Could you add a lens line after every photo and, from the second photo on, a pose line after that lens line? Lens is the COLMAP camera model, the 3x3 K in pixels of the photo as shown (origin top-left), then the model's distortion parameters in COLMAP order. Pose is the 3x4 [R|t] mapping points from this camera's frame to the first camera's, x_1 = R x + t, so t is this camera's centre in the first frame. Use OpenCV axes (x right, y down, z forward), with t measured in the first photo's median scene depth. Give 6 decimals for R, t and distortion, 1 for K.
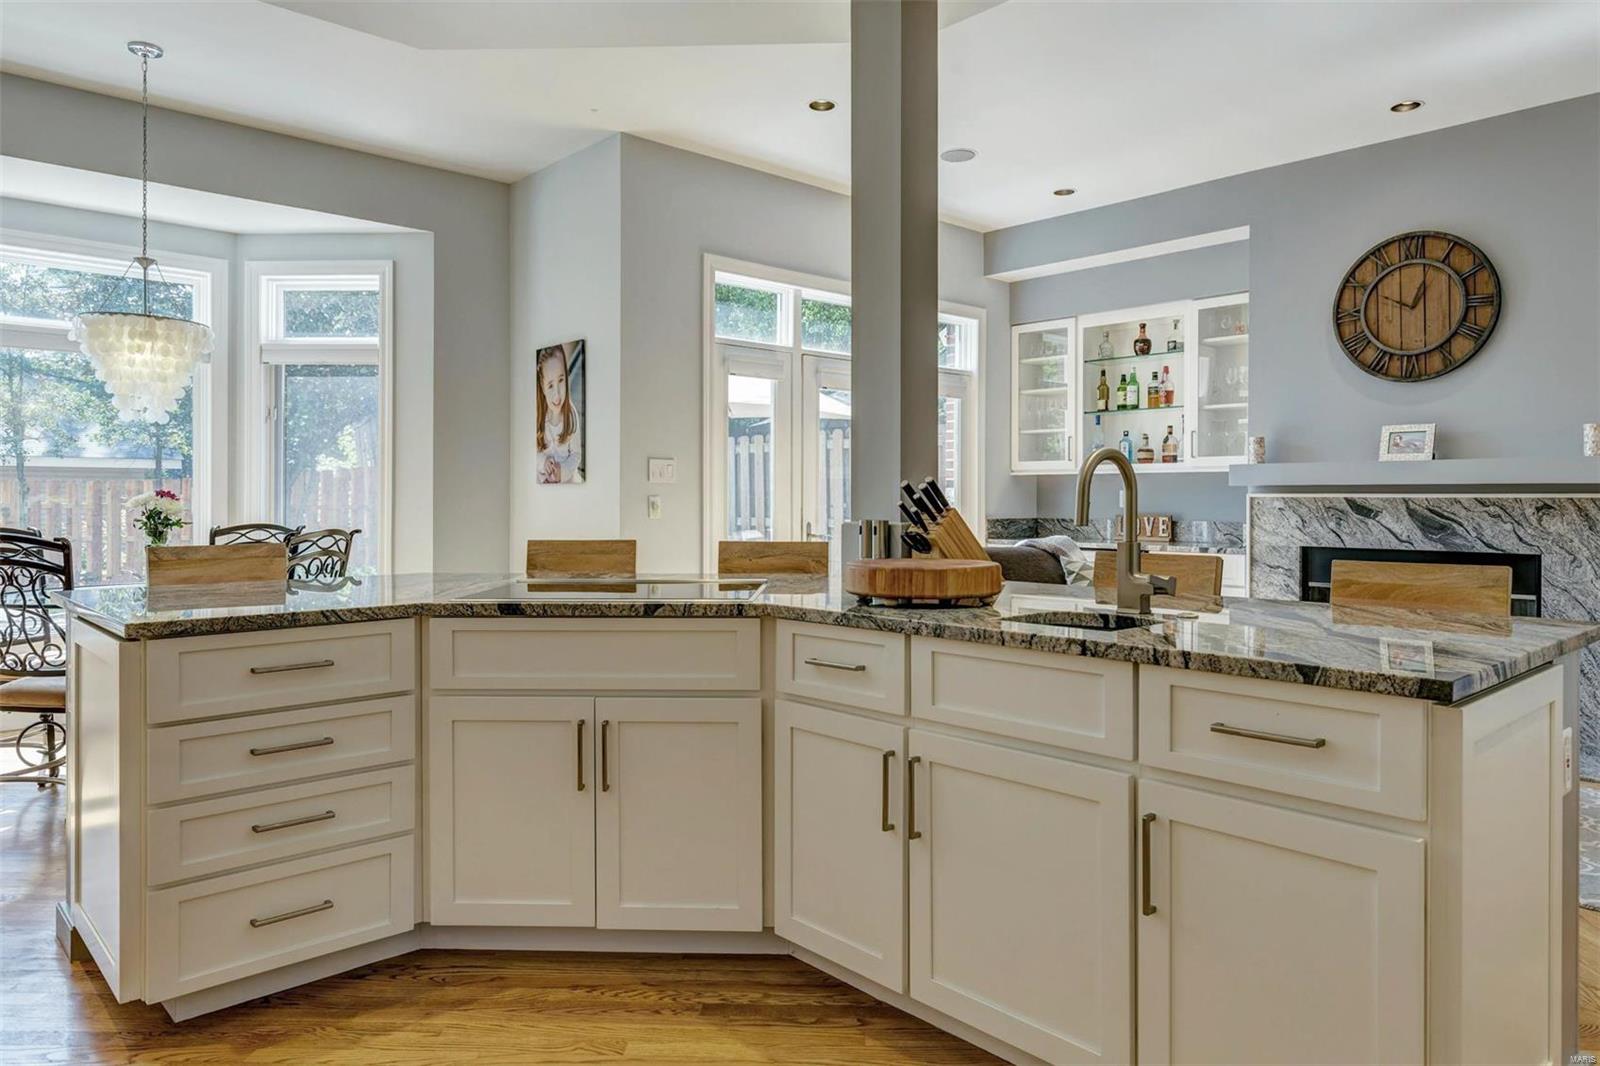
lens RADIAL K [[1044.1, 0, 800.1], [0, 1044.1, 493.6], [0, 0, 1]] dist [-0.000100, -0.001054]
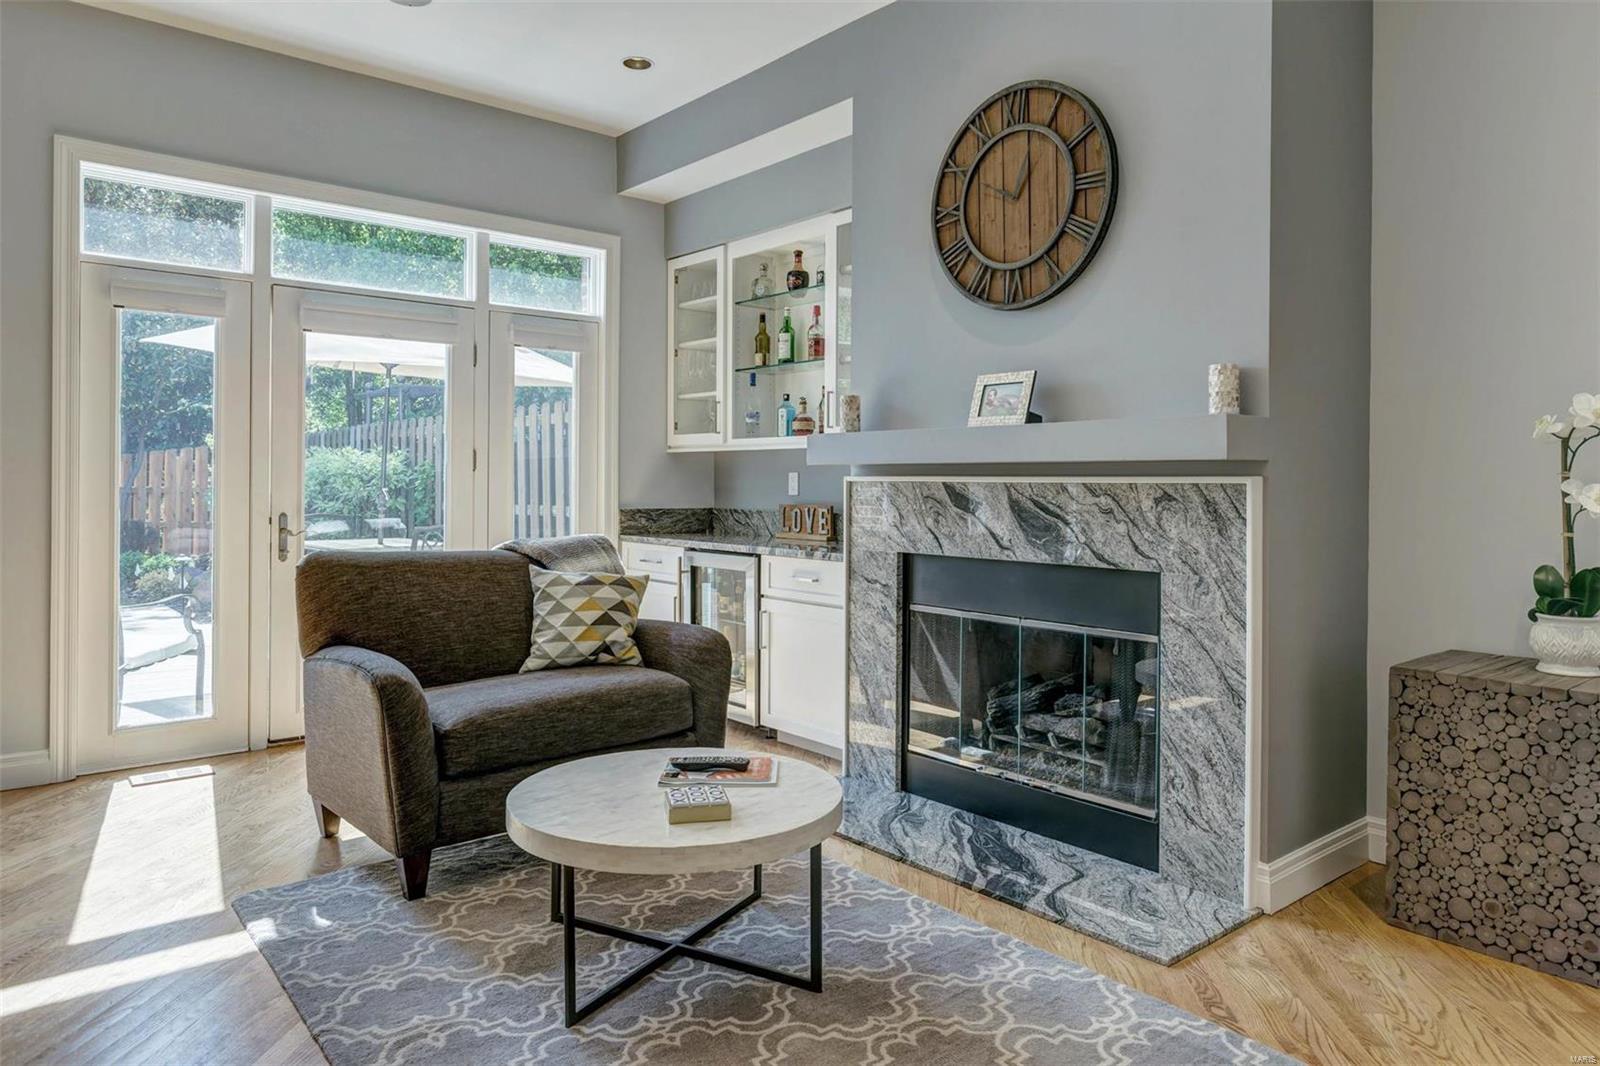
lens RADIAL K [[1046.4, 0, 801.7], [0, 1046.4, 474.4], [0, 0, 1]] dist [0.002645, -0.000640]
pose [[0.999047, 0.004967, -0.043362, 0.471062], [-0.005176, 0.999975, -0.004722, 0.002412], [0.043337, 0.004942, 0.999048, 0.320310]]
